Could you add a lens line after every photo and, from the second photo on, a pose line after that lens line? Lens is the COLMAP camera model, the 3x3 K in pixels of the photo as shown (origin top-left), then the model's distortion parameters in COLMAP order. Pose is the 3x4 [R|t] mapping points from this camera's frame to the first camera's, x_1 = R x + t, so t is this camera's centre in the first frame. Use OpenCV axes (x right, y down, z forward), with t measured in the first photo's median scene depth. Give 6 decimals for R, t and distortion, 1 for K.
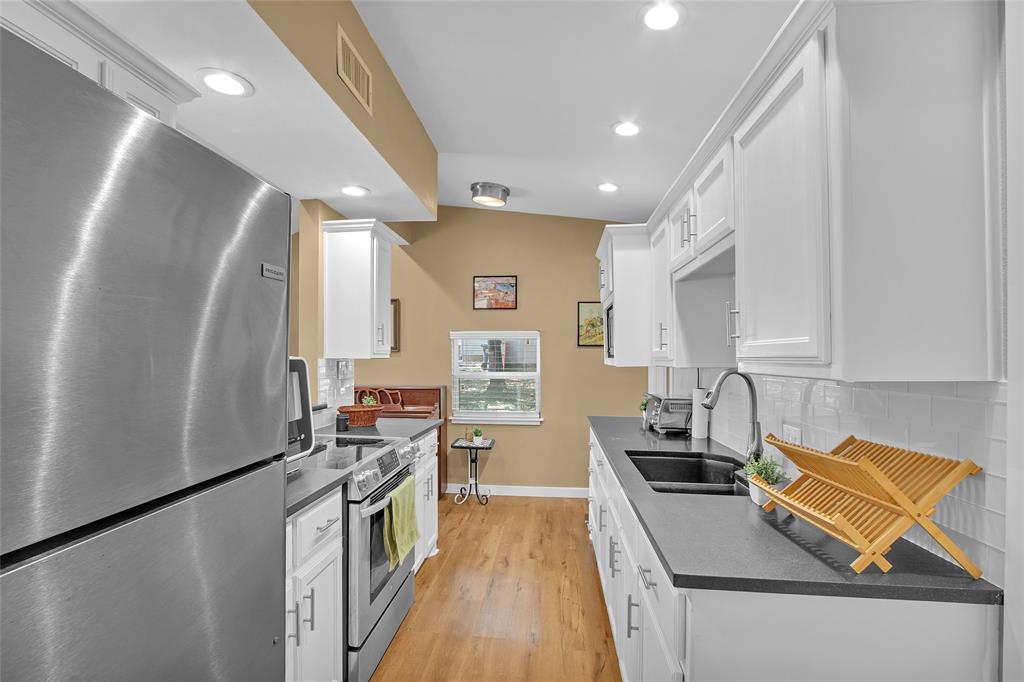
lens RADIAL K [[462.9, 0, 510.4], [0, 462.9, 354.4], [0, 0, 1]] dist [0.000411, 0.000109]
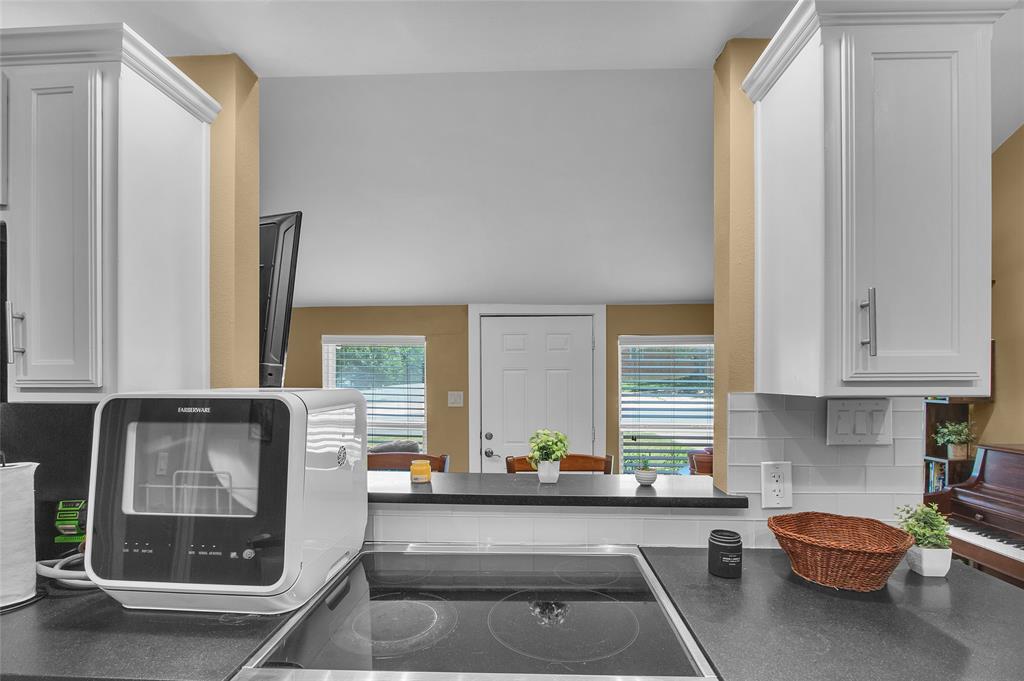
lens RADIAL K [[507.3, 0, 495.3], [0, 507.3, 386.0], [0, 0, 1]] dist [0.001621, 0.000705]
pose [[0.058154, 0.009004, -0.998267, 0.040726], [0.005549, 0.999941, 0.009342, -0.002496], [0.998292, -0.006083, 0.058100, 0.457487]]
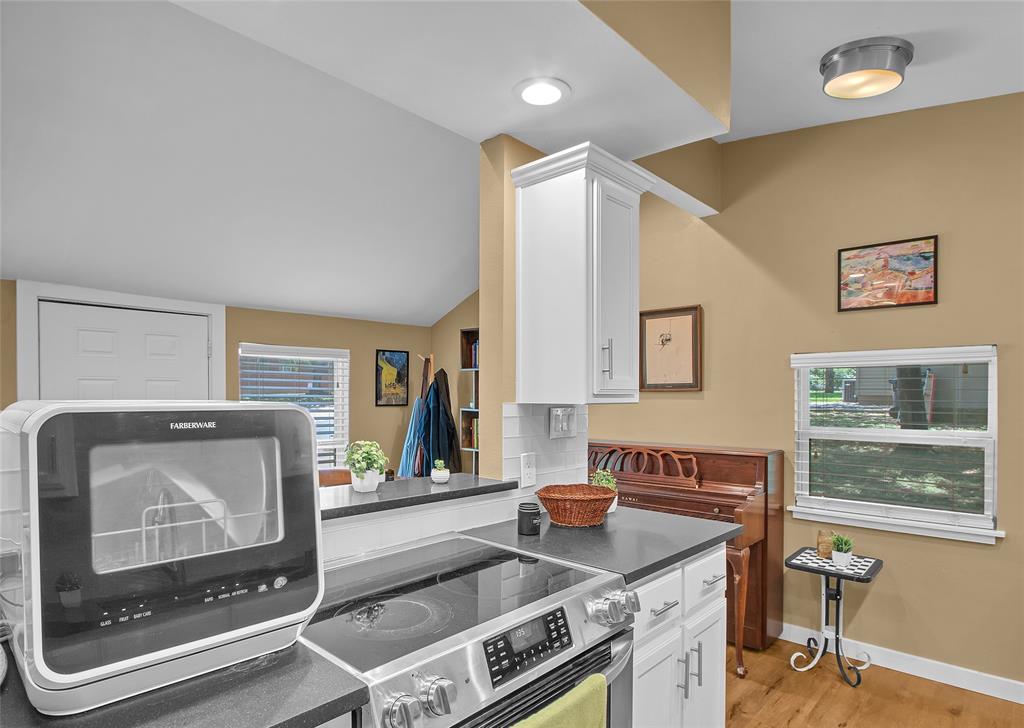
lens RADIAL K [[575.5, 0, 510.0], [0, 575.5, 403.0], [0, 0, 1]] dist [-0.012911, 0.000204]
pose [[0.795260, 0.008261, -0.606212, 0.022978], [0.000732, 0.999893, 0.014586, -0.001486], [0.606268, -0.012043, 0.795169, 0.258294]]
